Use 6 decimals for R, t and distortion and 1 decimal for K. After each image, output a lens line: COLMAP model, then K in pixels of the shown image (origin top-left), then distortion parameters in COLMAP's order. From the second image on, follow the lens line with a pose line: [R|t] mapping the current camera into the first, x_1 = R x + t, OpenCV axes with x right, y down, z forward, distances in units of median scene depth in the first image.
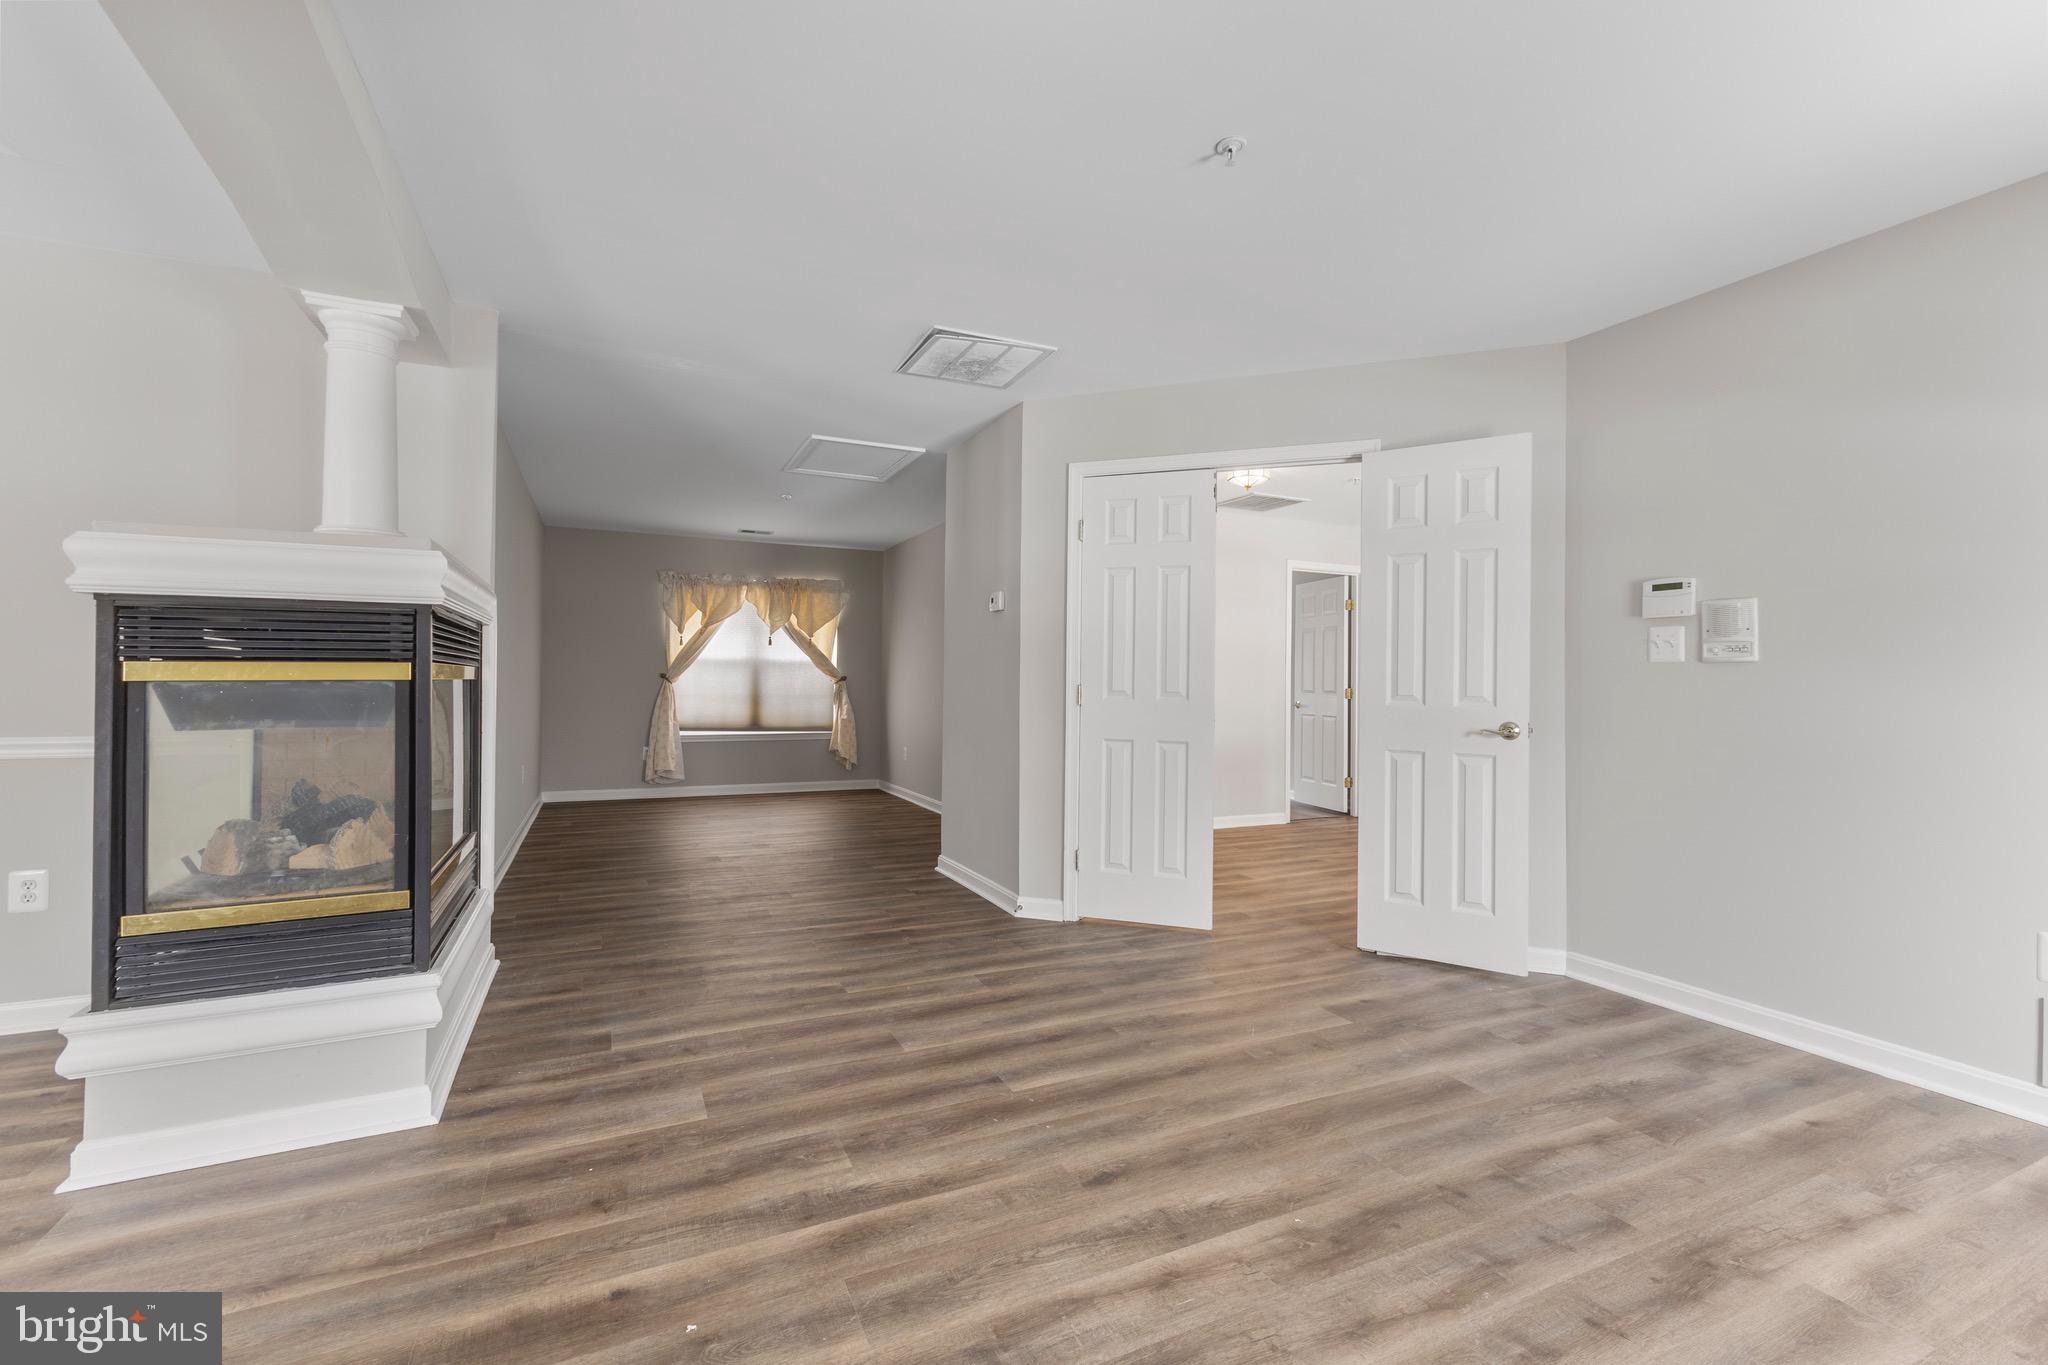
lens RADIAL K [[880.6, 0, 1000.3], [0, 880.6, 674.9], [0, 0, 1]] dist [0.010113, -0.000918]
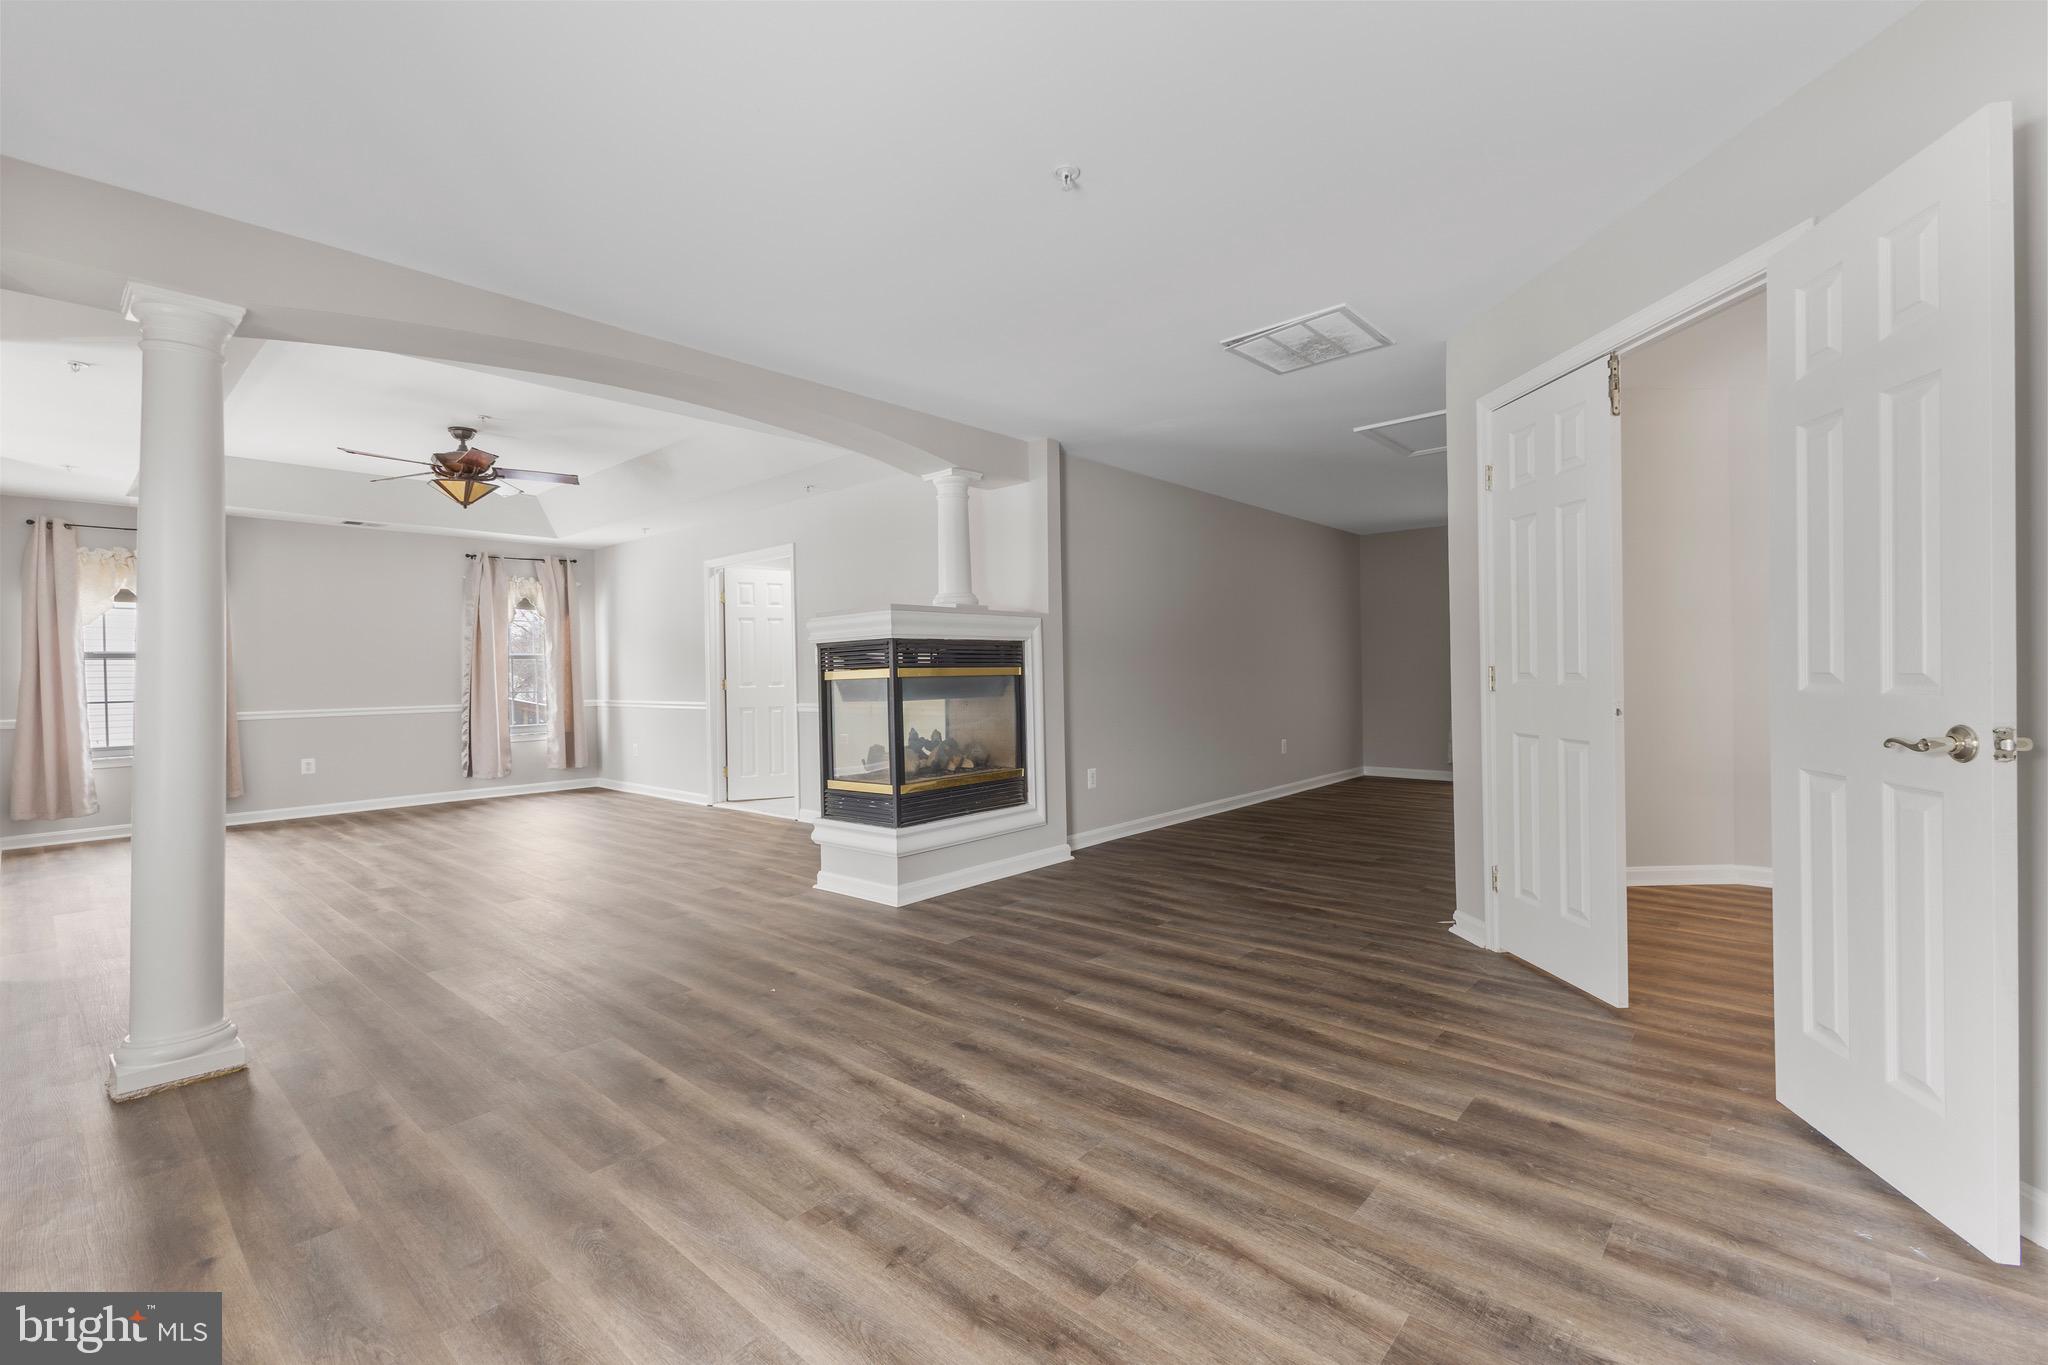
lens RADIAL K [[880.6, 0, 1041.9], [0, 880.6, 677.4], [0, 0, 1]] dist [0.010113, -0.000918]
pose [[0.404443, -0.014294, -0.914452, 0.938360], [0.031299, 0.999508, -0.001781, 0.014436], [0.914028, -0.027901, 0.404692, 0.394593]]
